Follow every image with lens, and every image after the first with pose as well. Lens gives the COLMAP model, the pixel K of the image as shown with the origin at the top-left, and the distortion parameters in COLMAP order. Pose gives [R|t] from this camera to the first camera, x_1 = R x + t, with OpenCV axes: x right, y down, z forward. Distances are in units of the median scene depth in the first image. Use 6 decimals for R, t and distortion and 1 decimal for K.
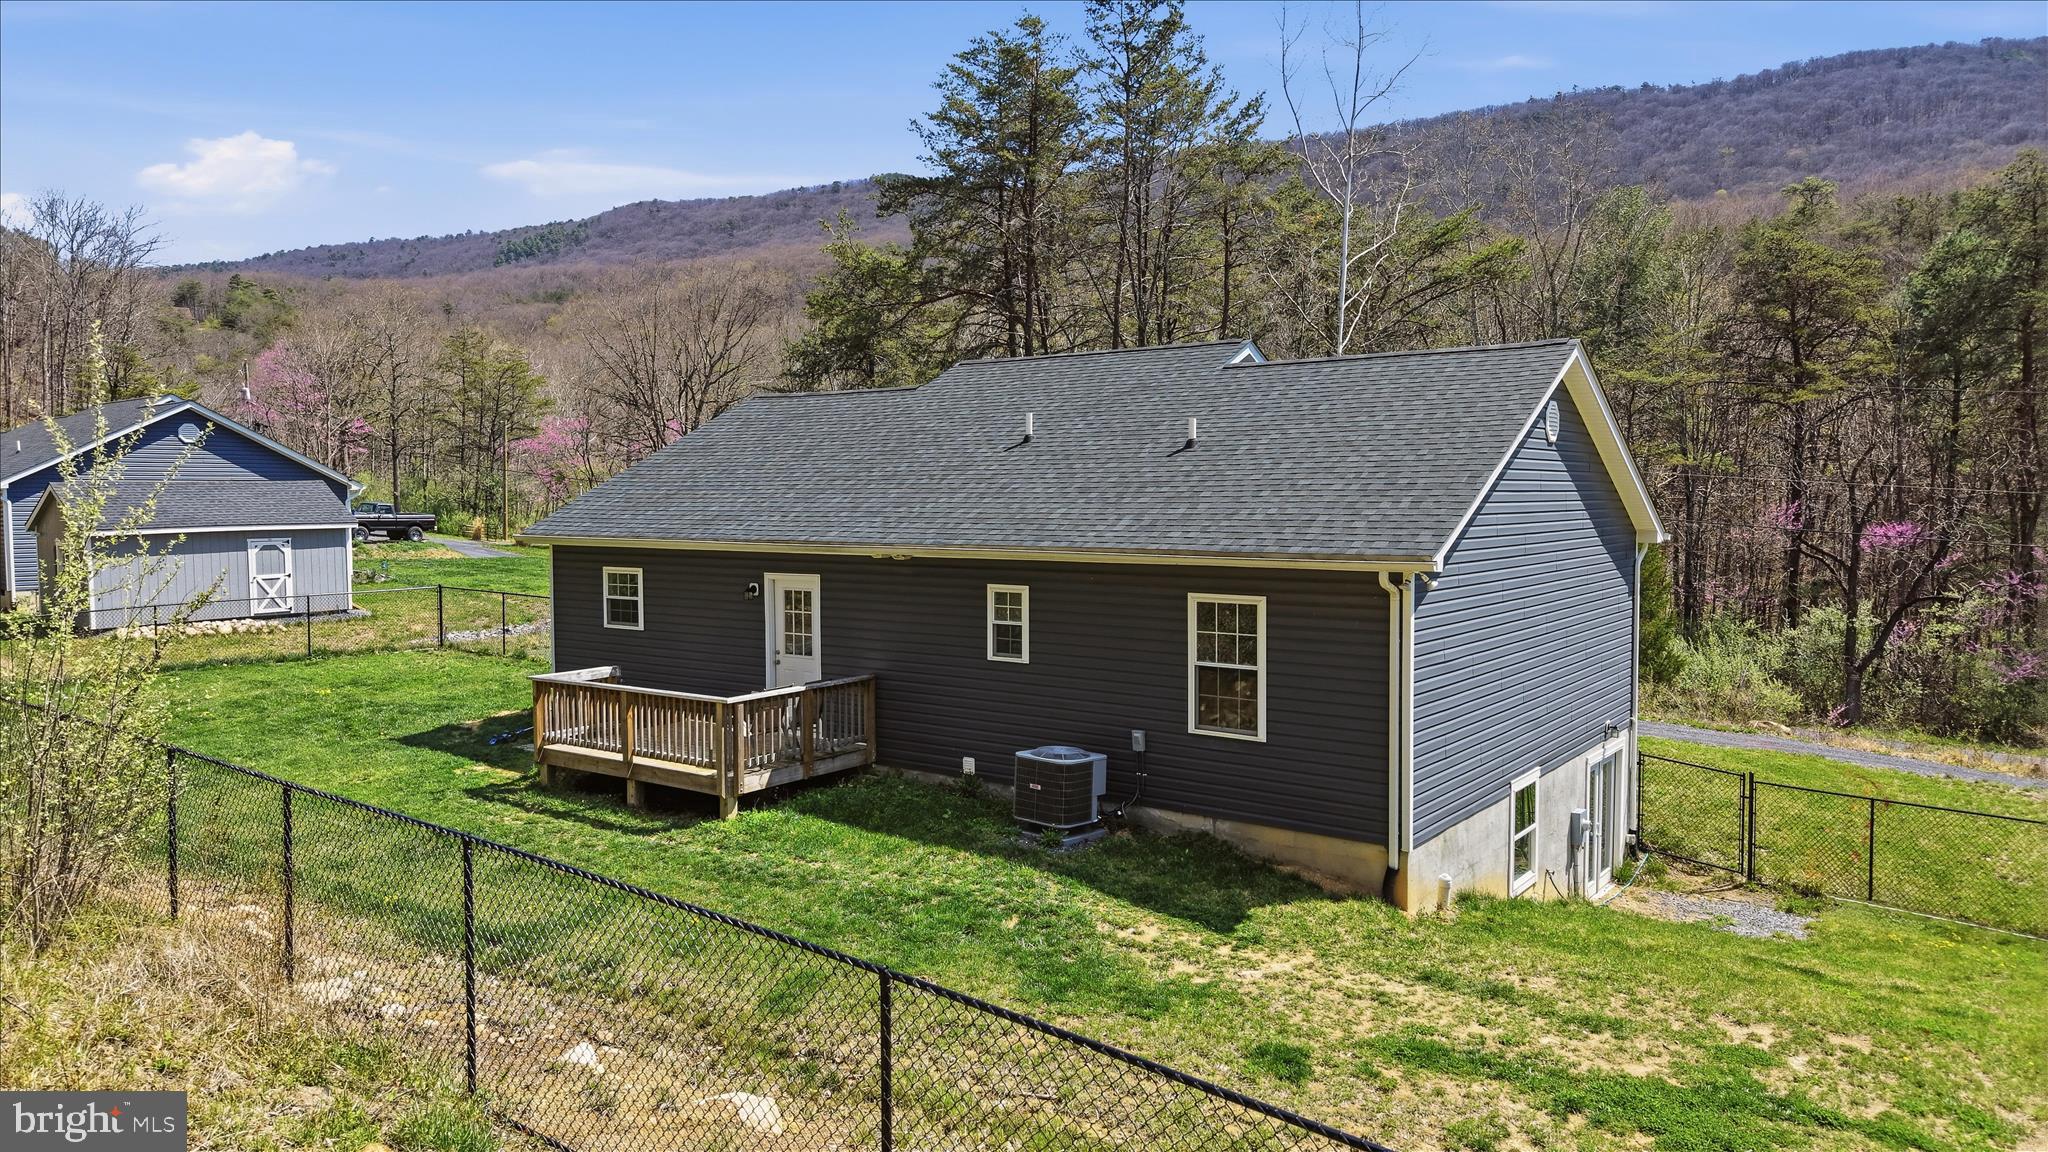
lens RADIAL K [[1376.3, 0, 1024.0], [0, 1376.3, 576.0], [0, 0, 1]] dist [-0.002014, -0.002956]
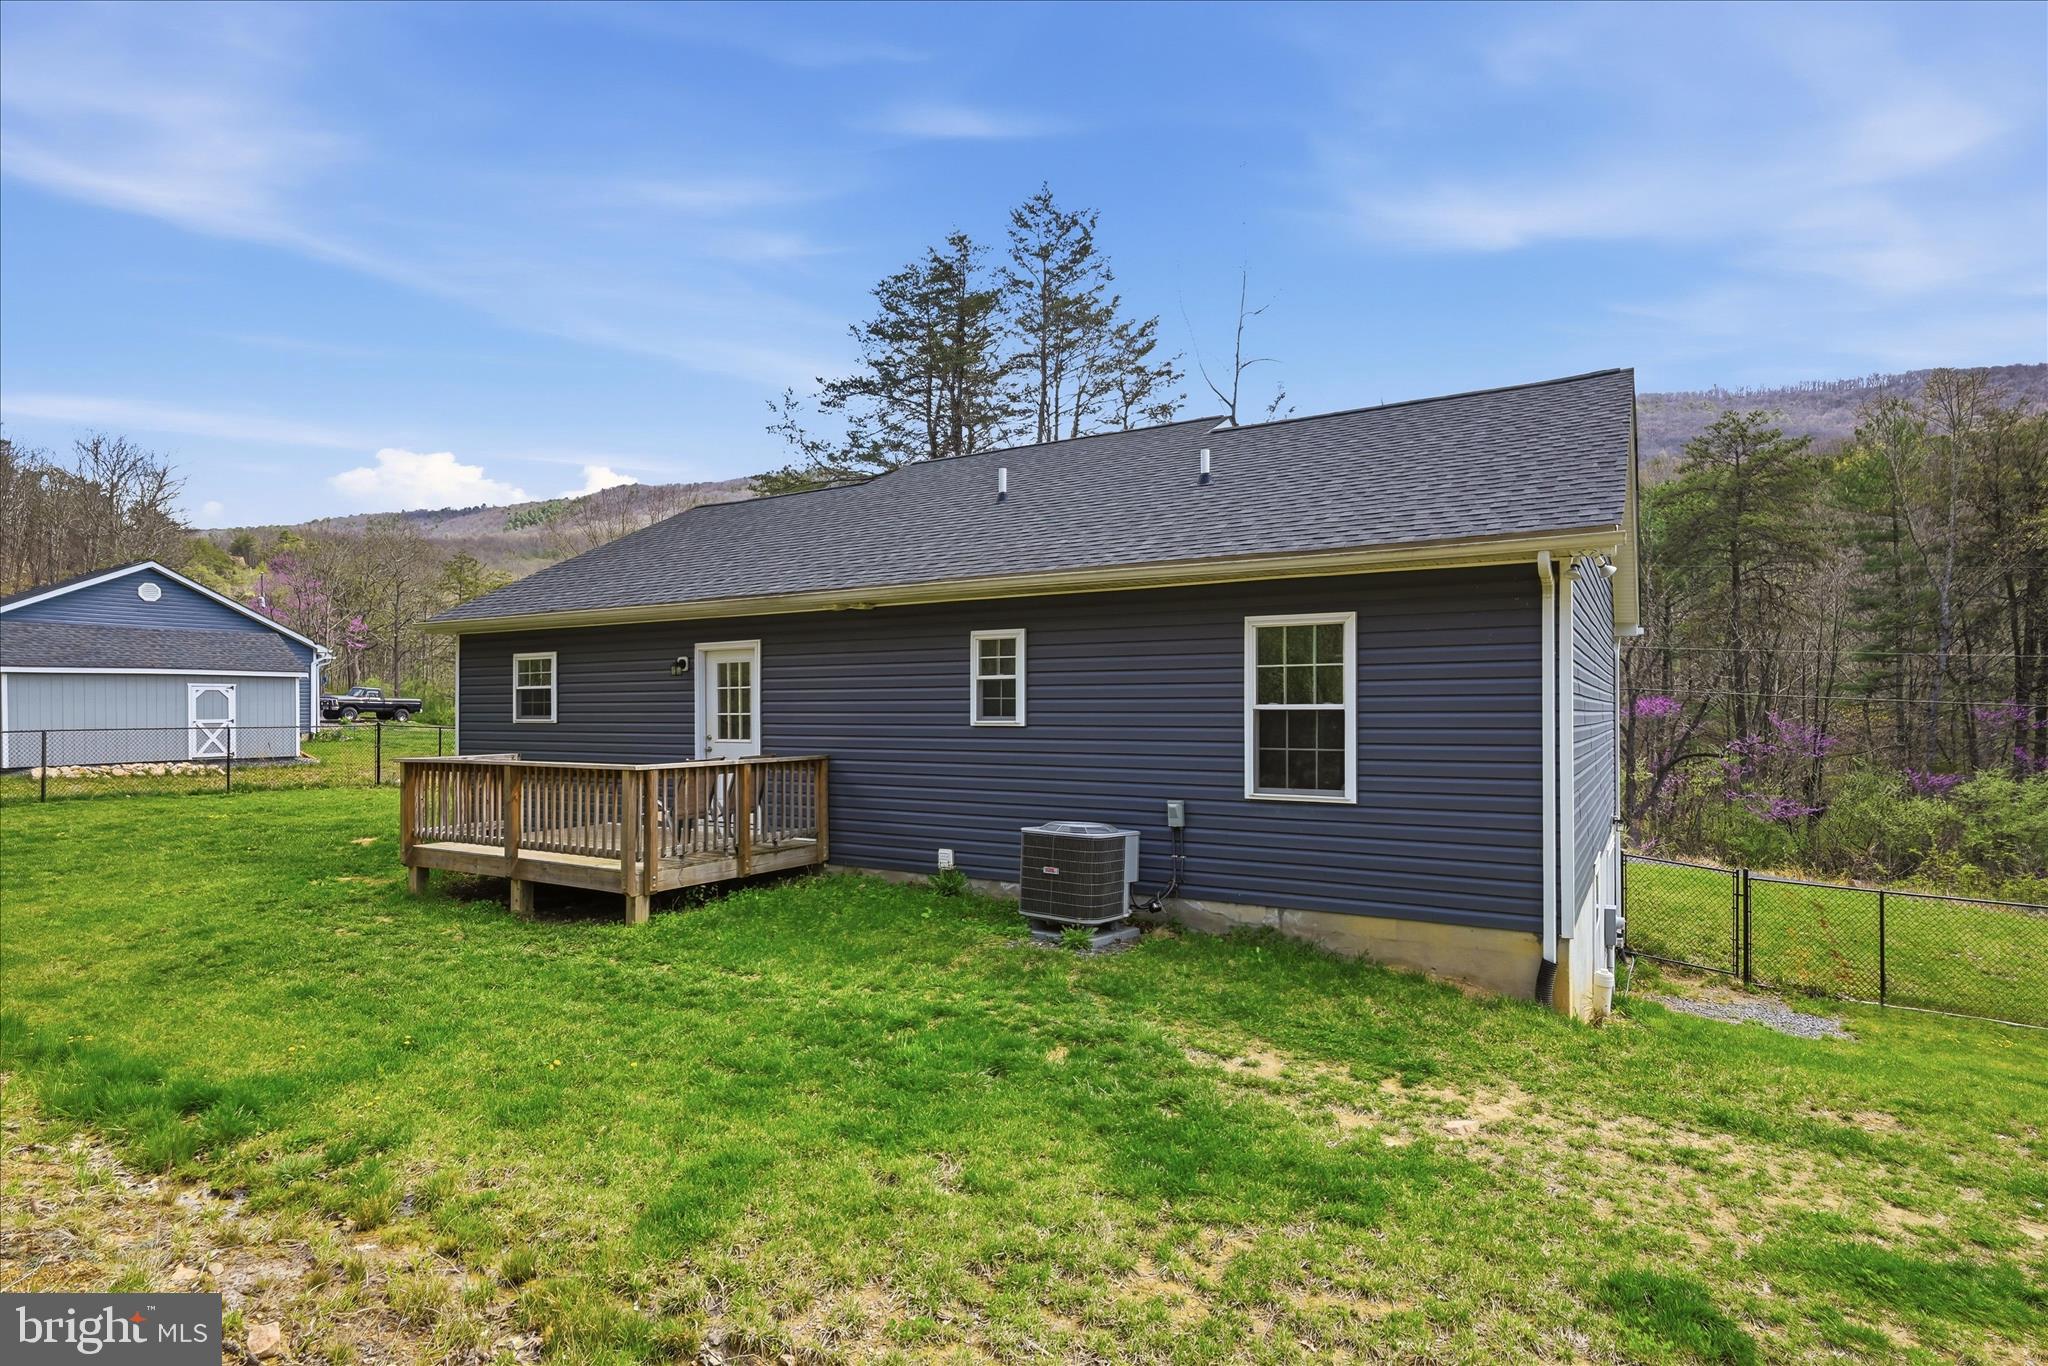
lens RADIAL K [[1167.1, 0, 1057.3], [0, 1167.1, 686.3], [0, 0, 1]] dist [-0.058976, 0.056583]
pose [[0.994869, 0.003178, 0.101121, -0.054351], [0.002401, 0.998483, -0.055003, 0.091100], [-0.101142, 0.054964, 0.993353, 0.375279]]
